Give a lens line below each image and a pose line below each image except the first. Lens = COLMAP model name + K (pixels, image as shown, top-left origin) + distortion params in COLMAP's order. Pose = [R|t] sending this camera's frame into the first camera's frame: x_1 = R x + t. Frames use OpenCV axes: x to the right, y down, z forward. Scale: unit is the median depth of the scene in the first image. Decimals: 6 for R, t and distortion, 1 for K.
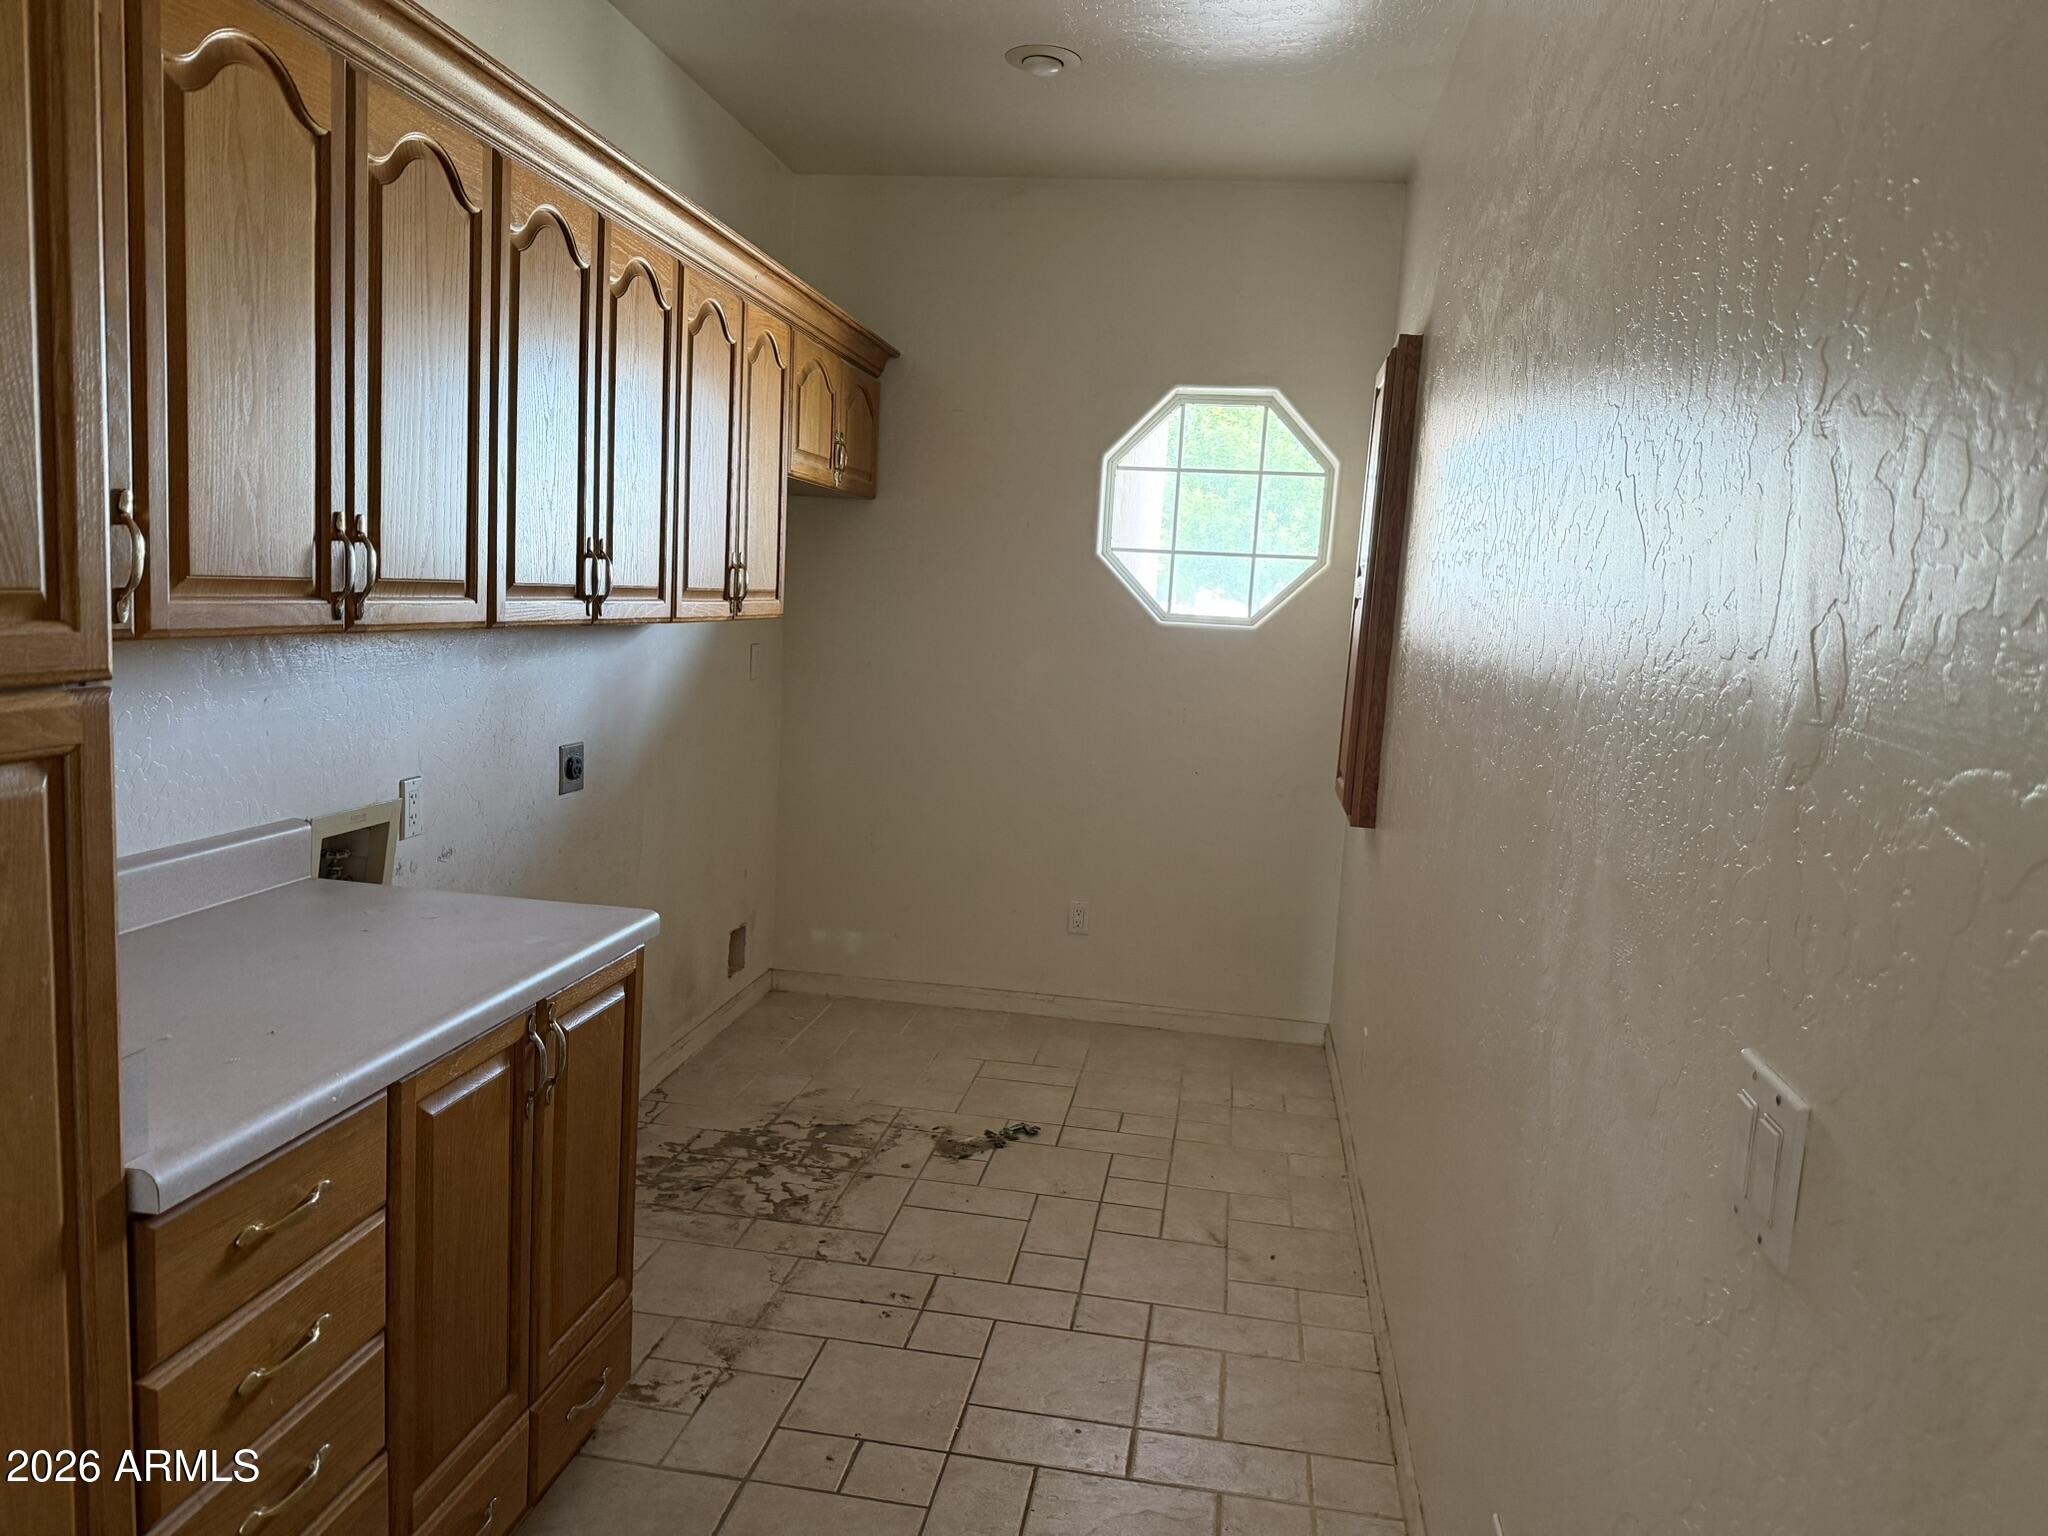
lens RADIAL K [[1438.2, 0, 1026.7], [0, 1438.2, 769.9], [0, 0, 1]] dist [0.000052, -0.002900]
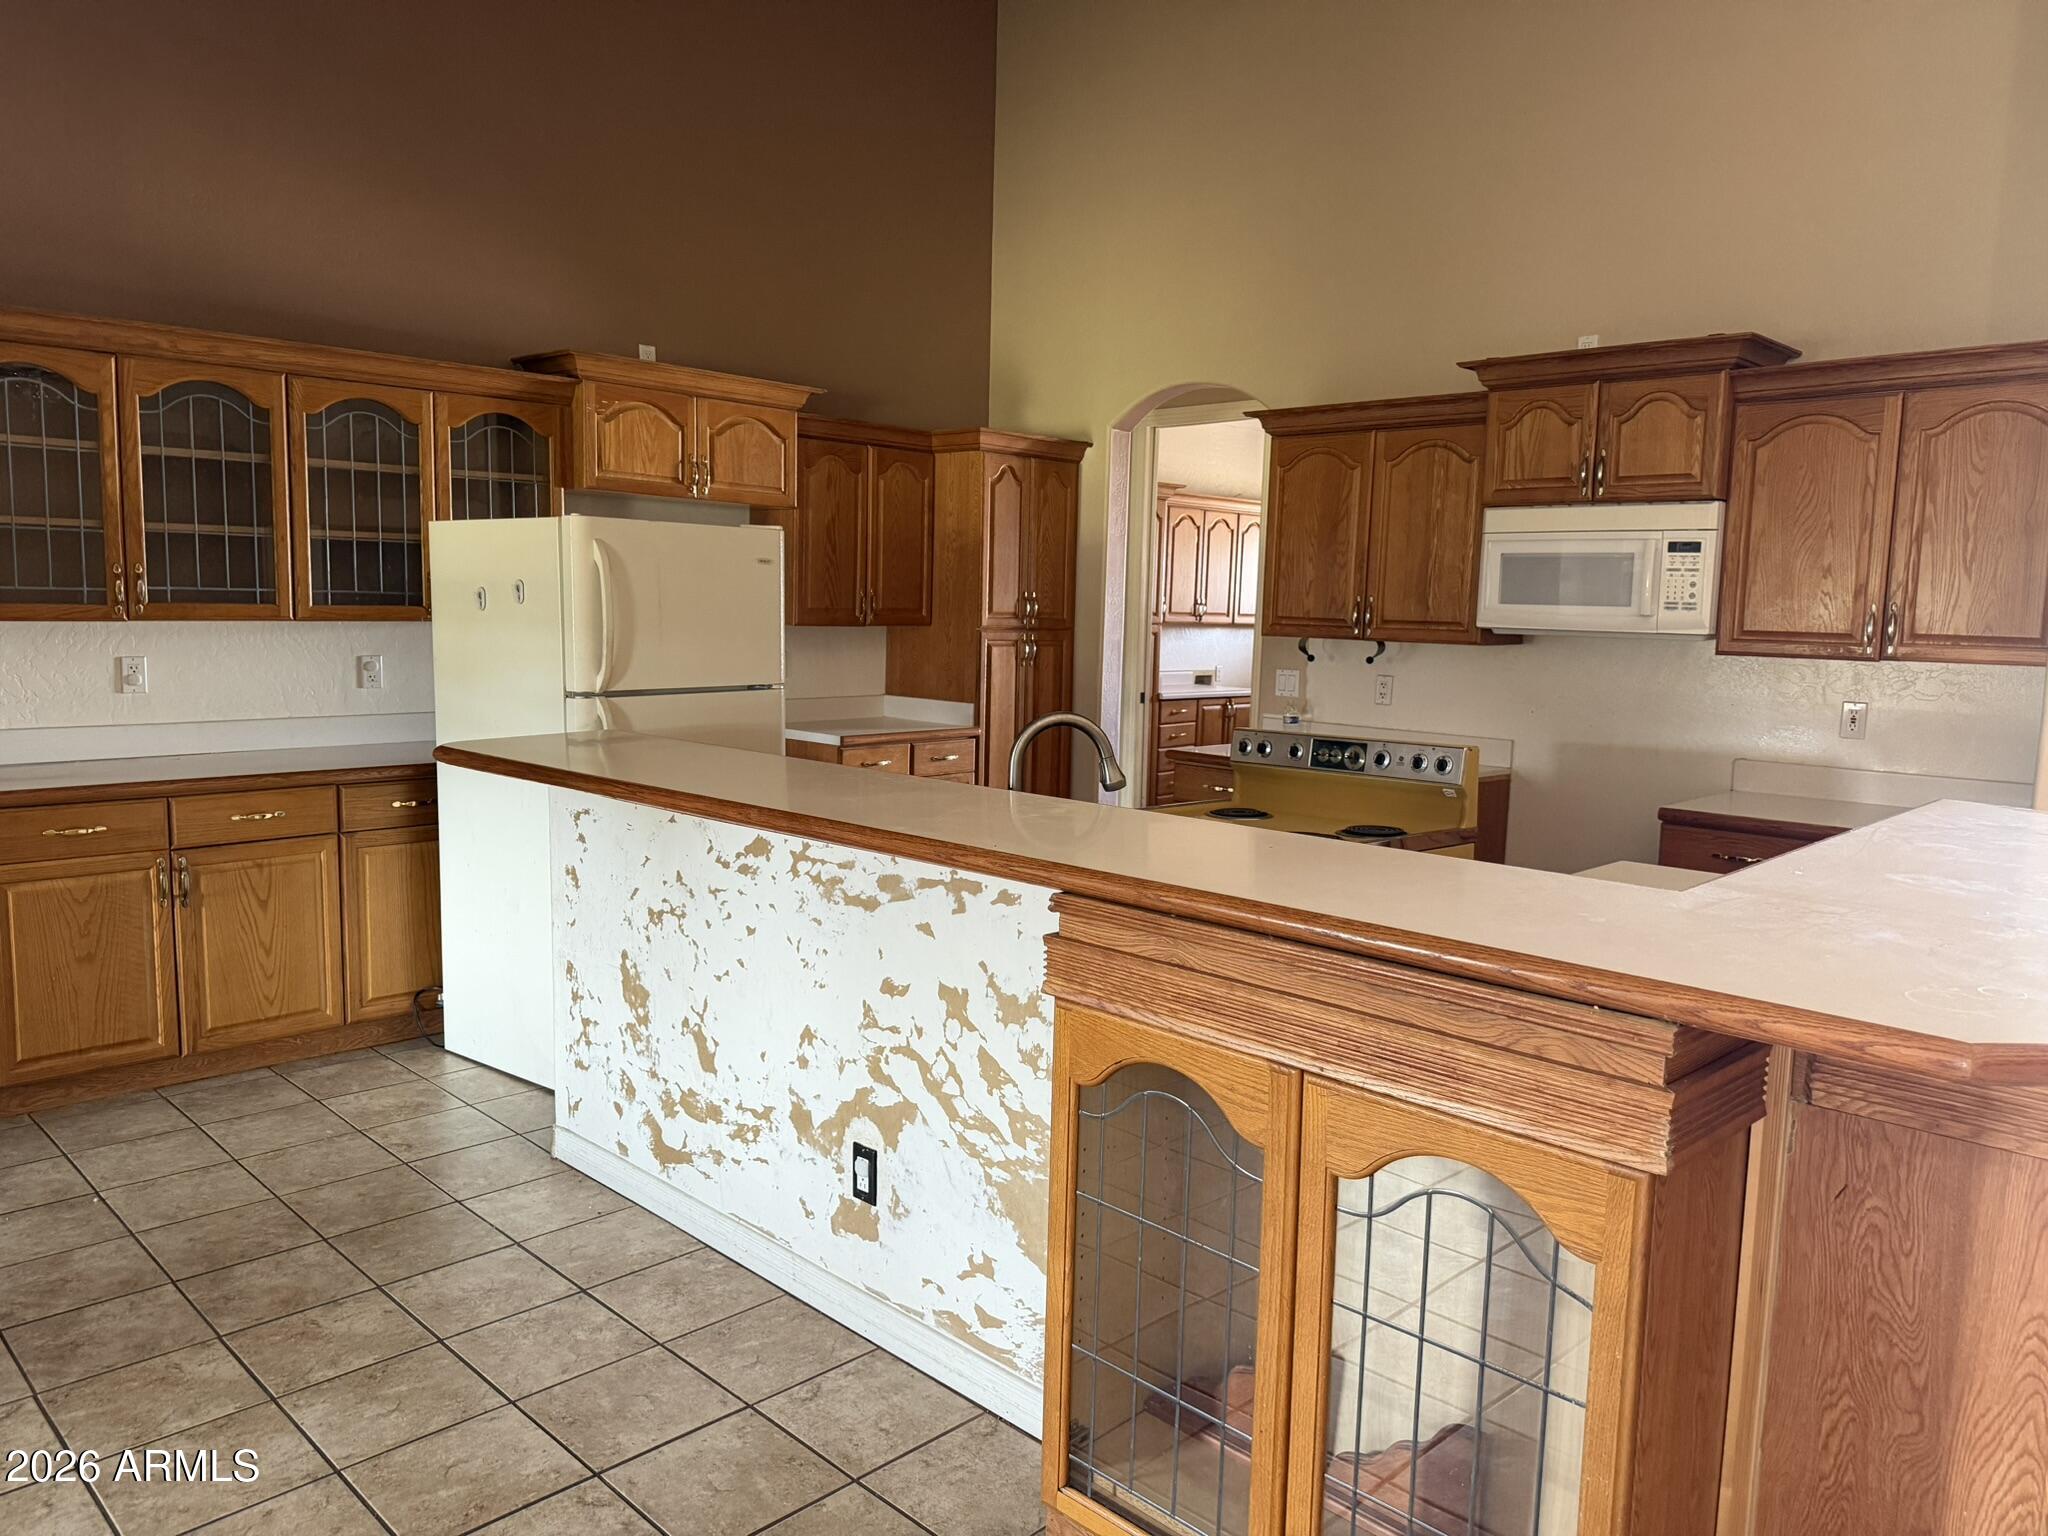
lens RADIAL K [[1438.2, 0, 1025.0], [0, 1438.2, 765.8], [0, 0, 1]] dist [0.000052, -0.002900]
pose [[0.811854, 0.030289, -0.583075, 1.895034], [-0.052051, 0.998432, -0.020608, 0.512974], [0.581536, 0.047081, 0.812157, -3.262579]]
